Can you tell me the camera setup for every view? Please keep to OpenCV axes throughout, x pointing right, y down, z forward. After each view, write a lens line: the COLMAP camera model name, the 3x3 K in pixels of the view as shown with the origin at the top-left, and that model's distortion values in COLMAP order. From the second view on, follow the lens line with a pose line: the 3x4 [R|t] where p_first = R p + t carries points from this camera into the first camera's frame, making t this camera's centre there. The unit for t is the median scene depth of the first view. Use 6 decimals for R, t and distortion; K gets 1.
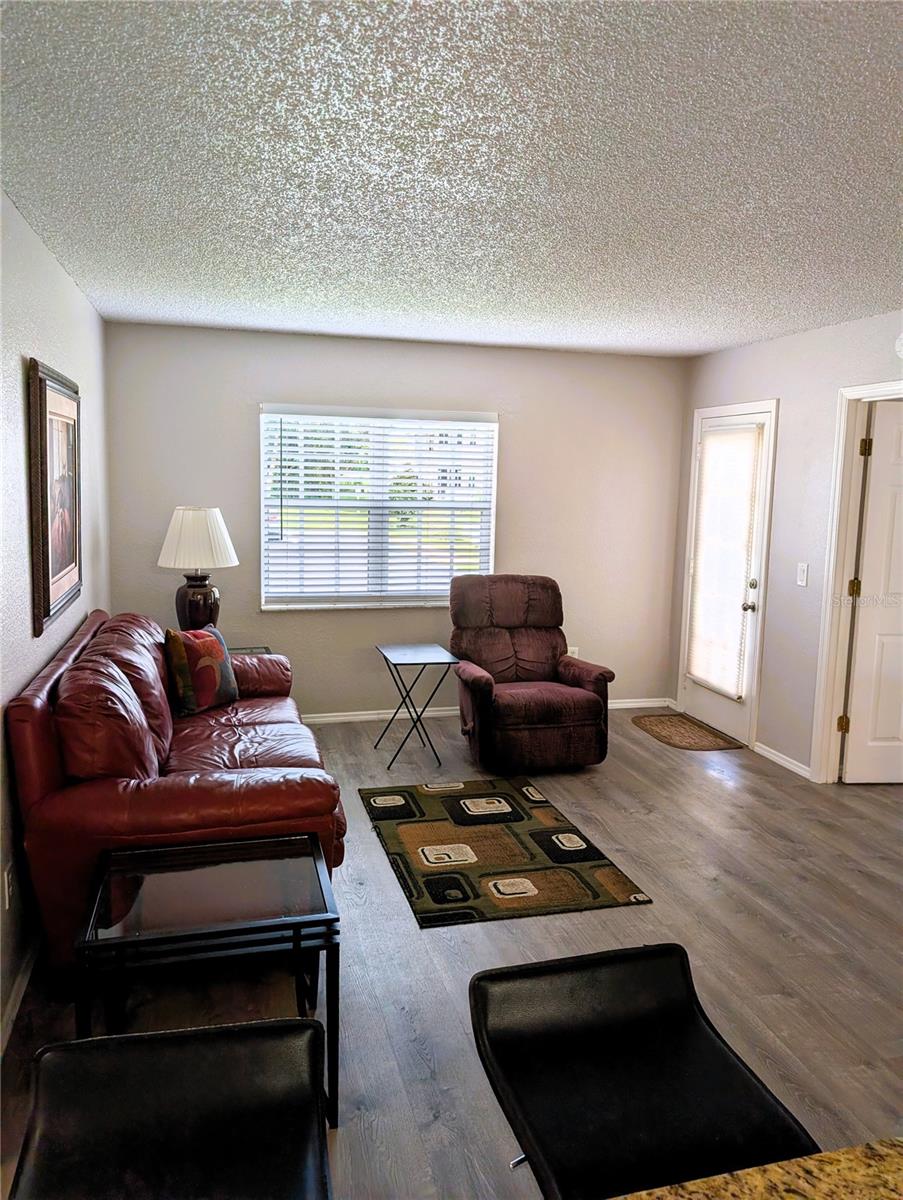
lens RADIAL K [[869.1, 0, 451.5], [0, 869.1, 593.3], [0, 0, 1]] dist [0.062076, -0.115488]
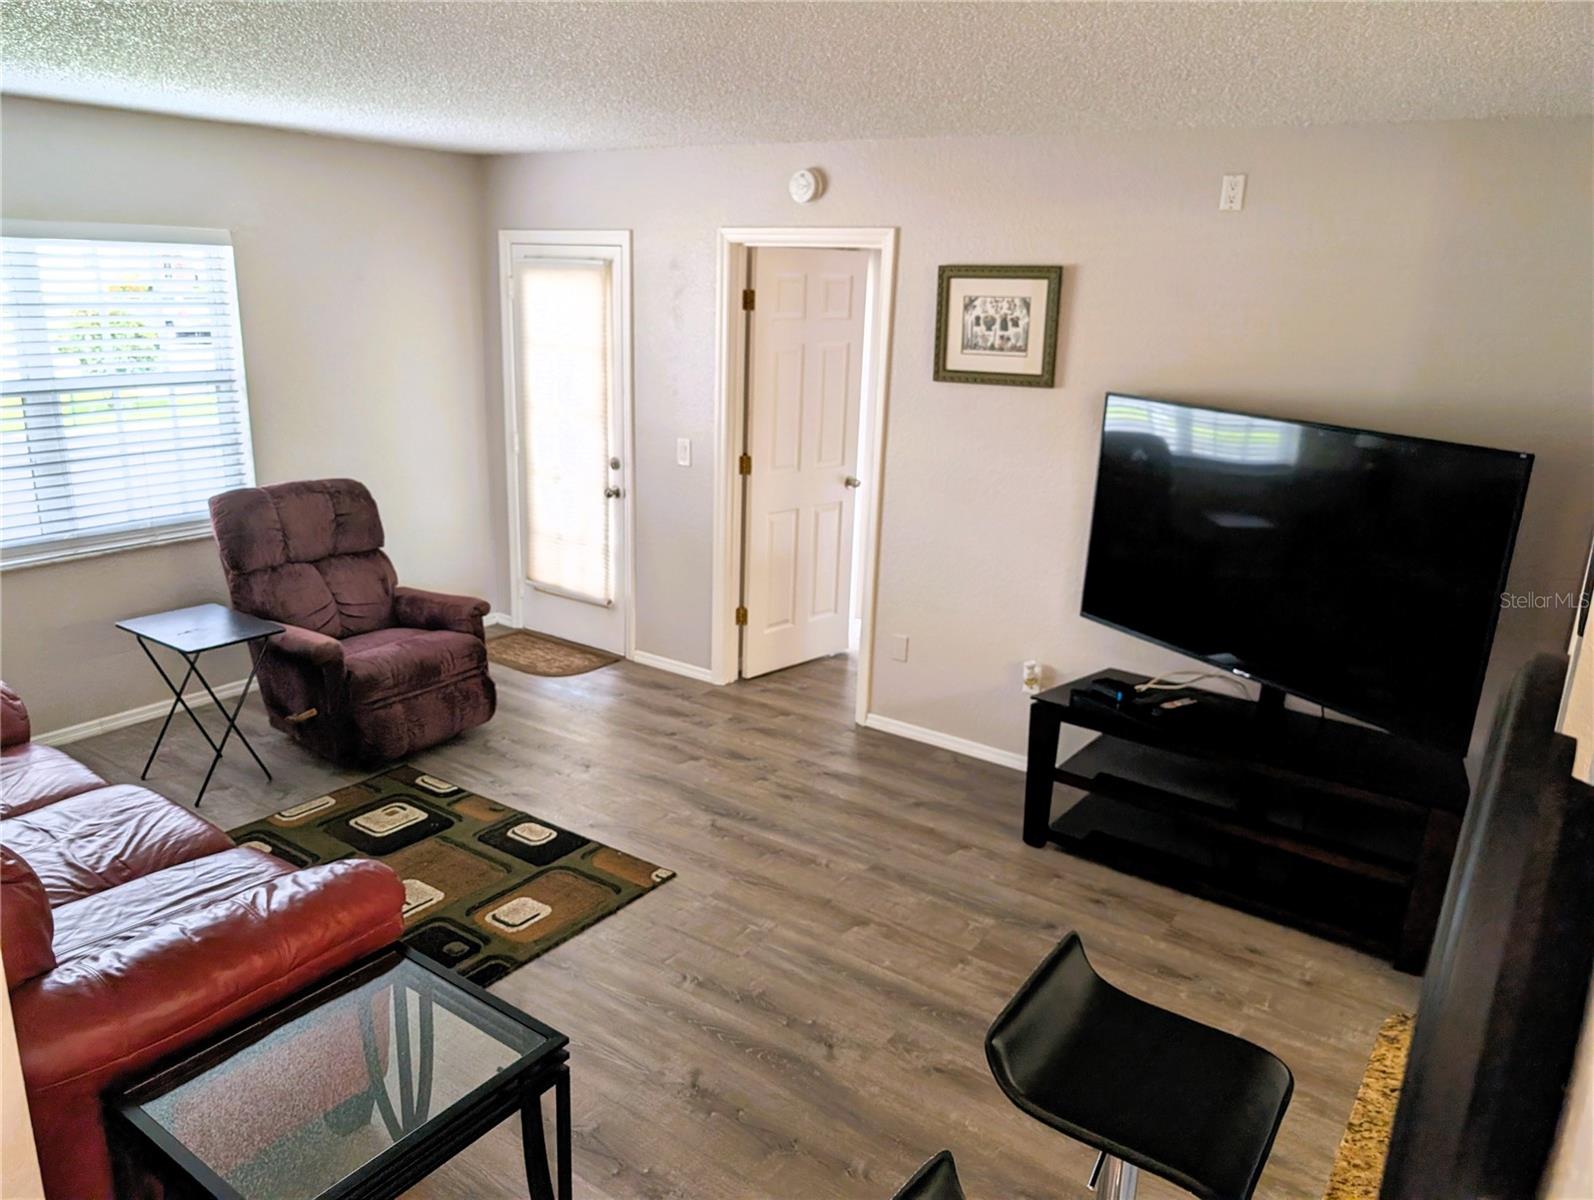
lens RADIAL K [[1140.0, 0, 797.0], [0, 1140.0, 640.5], [0, 0, 1]] dist [0.055285, -0.126404]
pose [[0.771120, -0.191287, 0.607276, -0.219145], [0.070134, 0.973516, 0.217594, -0.075706], [-0.632816, -0.125201, 0.764113, 0.059505]]
